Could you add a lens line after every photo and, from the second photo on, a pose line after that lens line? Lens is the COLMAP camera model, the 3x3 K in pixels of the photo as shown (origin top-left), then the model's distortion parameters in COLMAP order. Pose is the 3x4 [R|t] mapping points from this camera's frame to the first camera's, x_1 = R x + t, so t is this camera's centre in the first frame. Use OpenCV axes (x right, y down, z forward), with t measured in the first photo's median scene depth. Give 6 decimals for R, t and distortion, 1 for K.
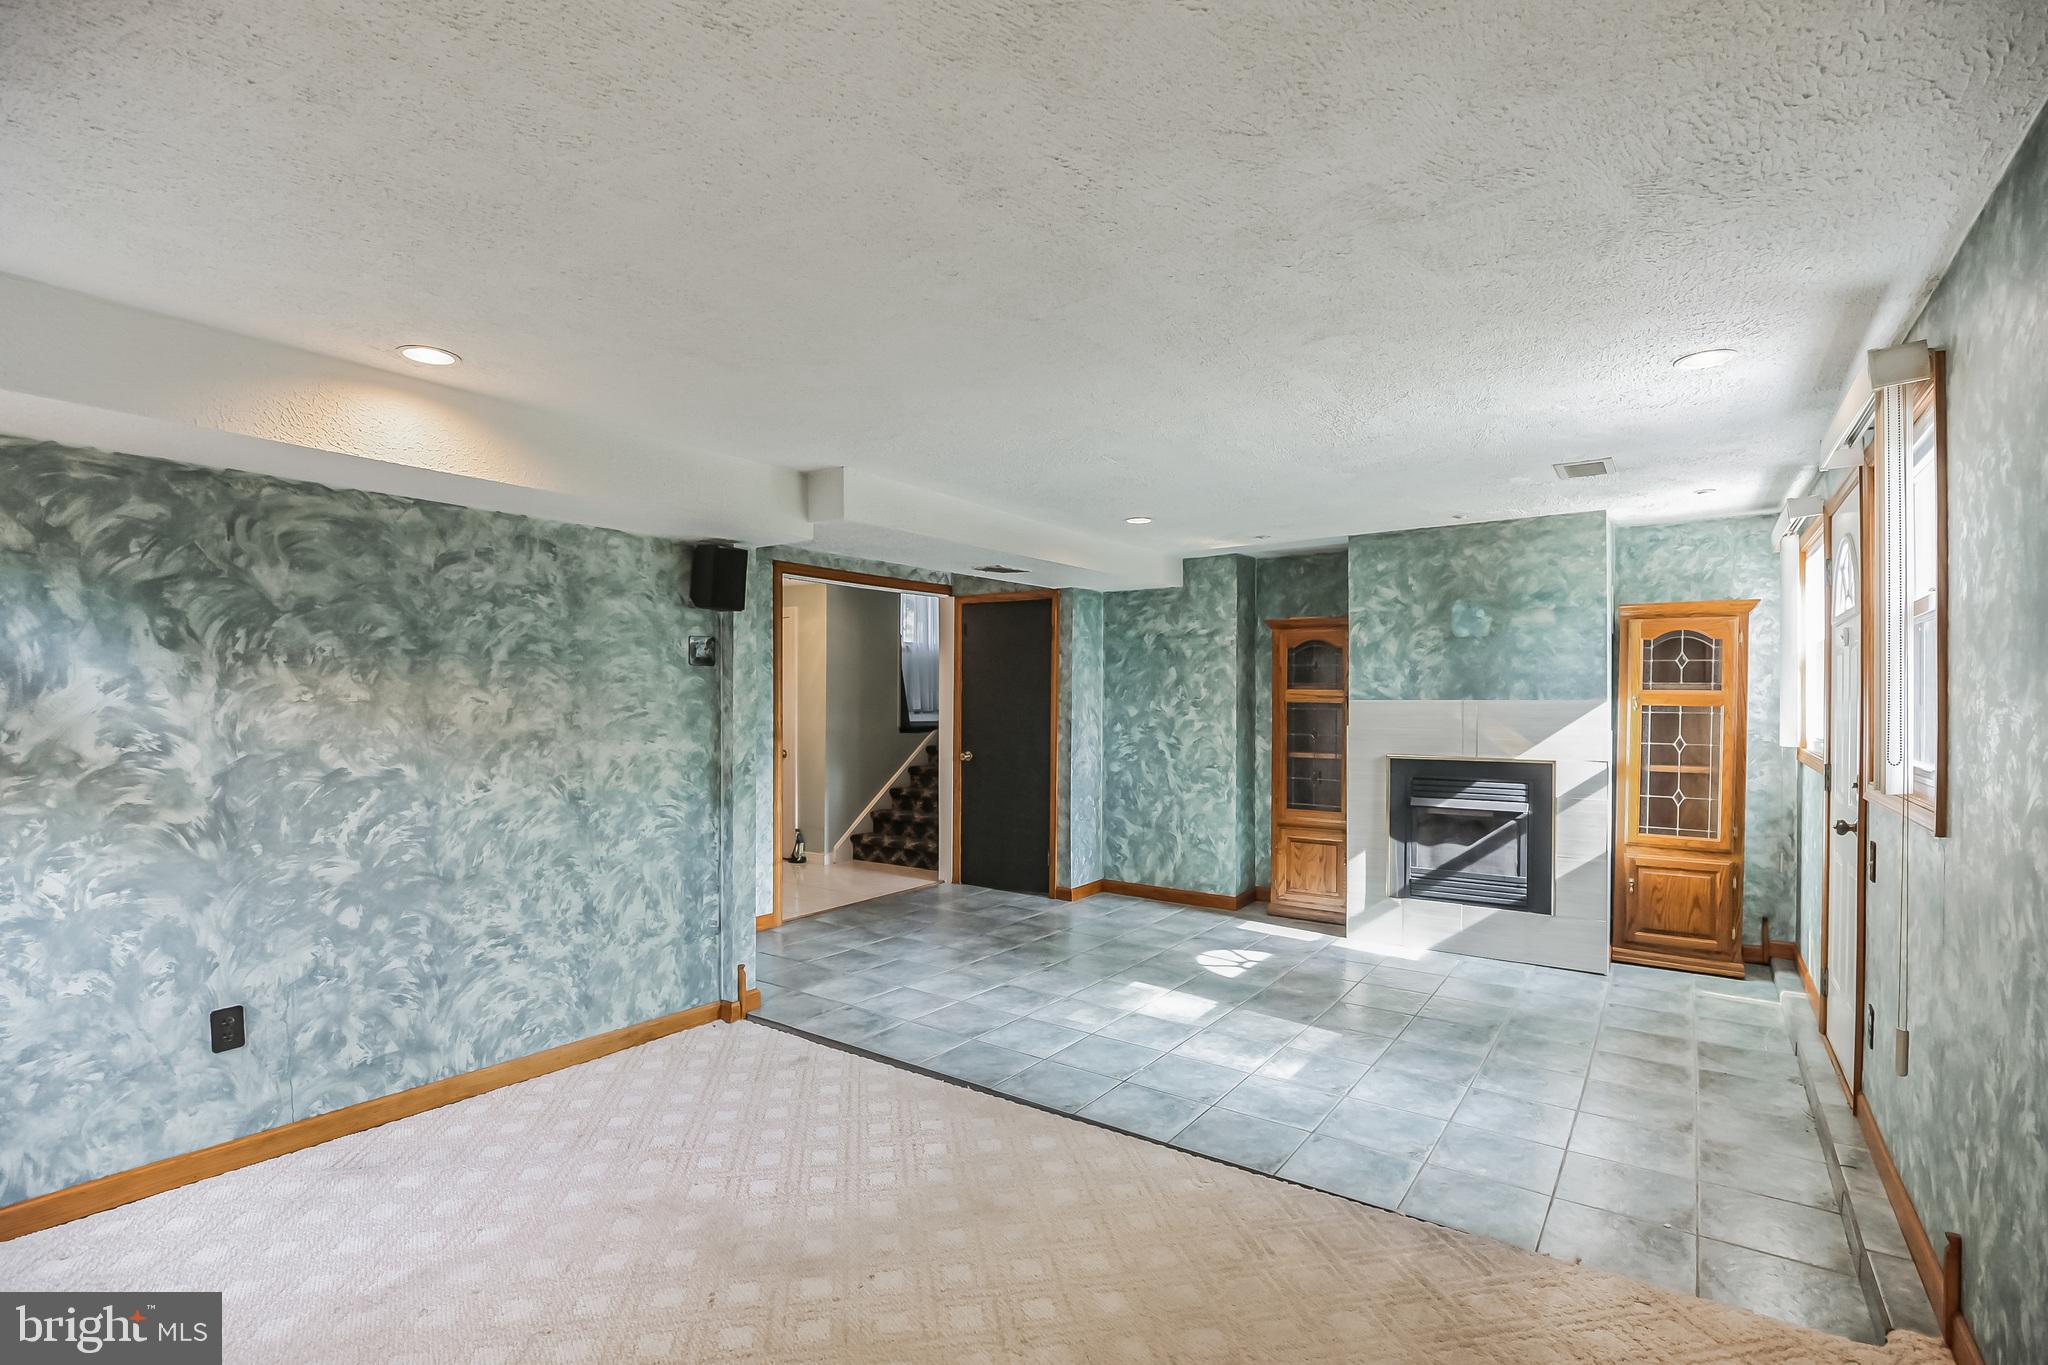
lens RADIAL K [[947.2, 0, 1023.7], [0, 947.2, 693.5], [0, 0, 1]] dist [-0.026023, -0.000842]
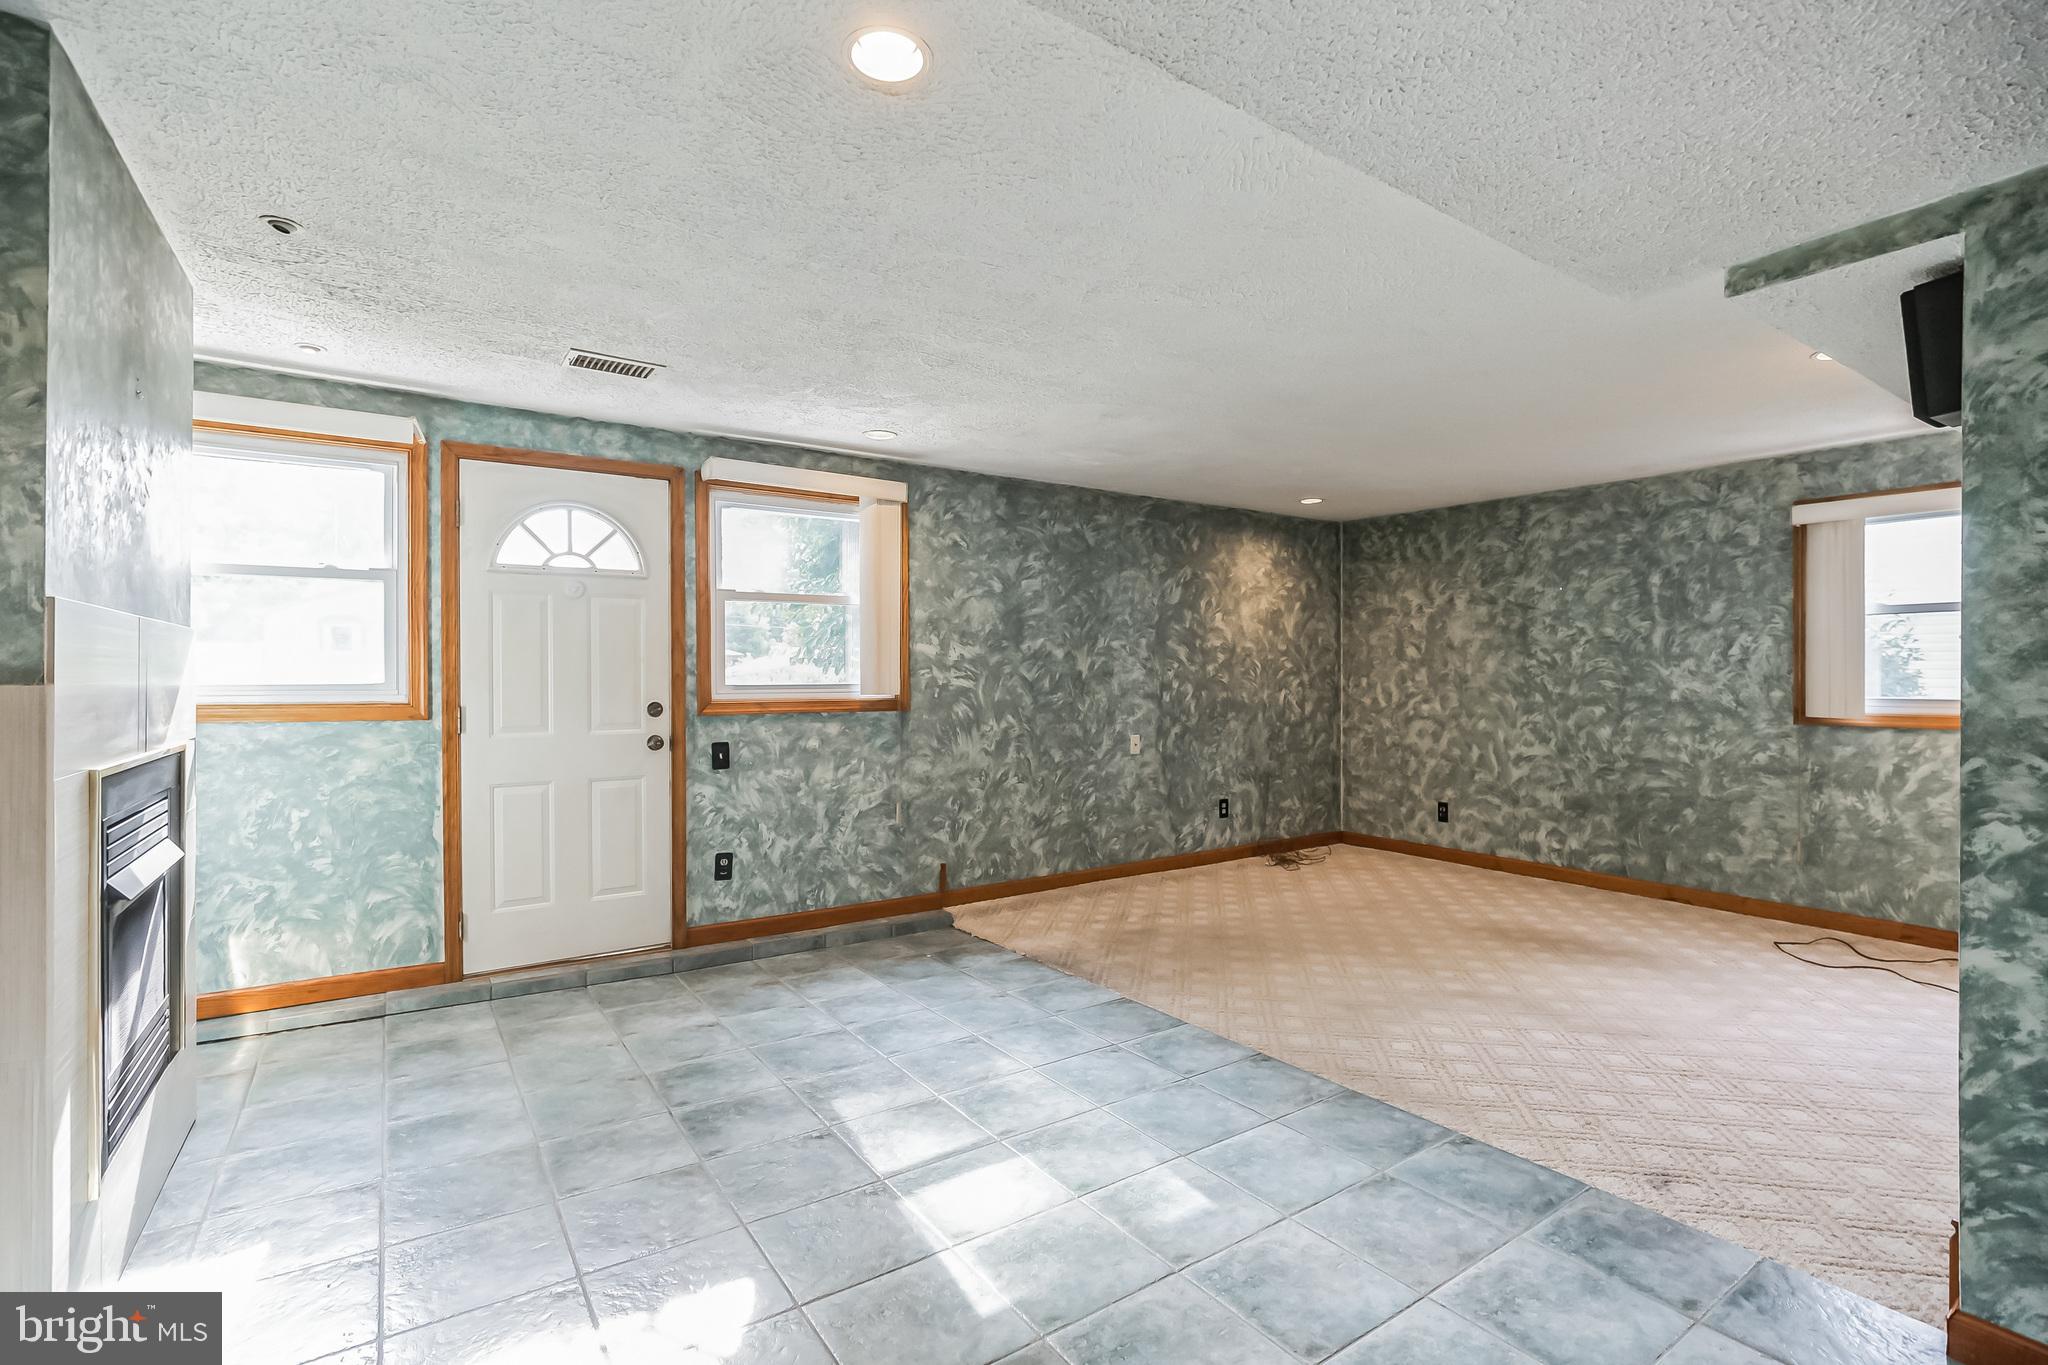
lens RADIAL K [[947.2, 0, 1023.7], [0, 947.2, 693.5], [0, 0, 1]] dist [-0.026023, -0.000842]
pose [[-0.936870, -0.007443, 0.349598, -0.052117], [-0.002808, 0.999901, 0.013765, 0.050938], [-0.349665, 0.011915, -0.936799, 1.880572]]
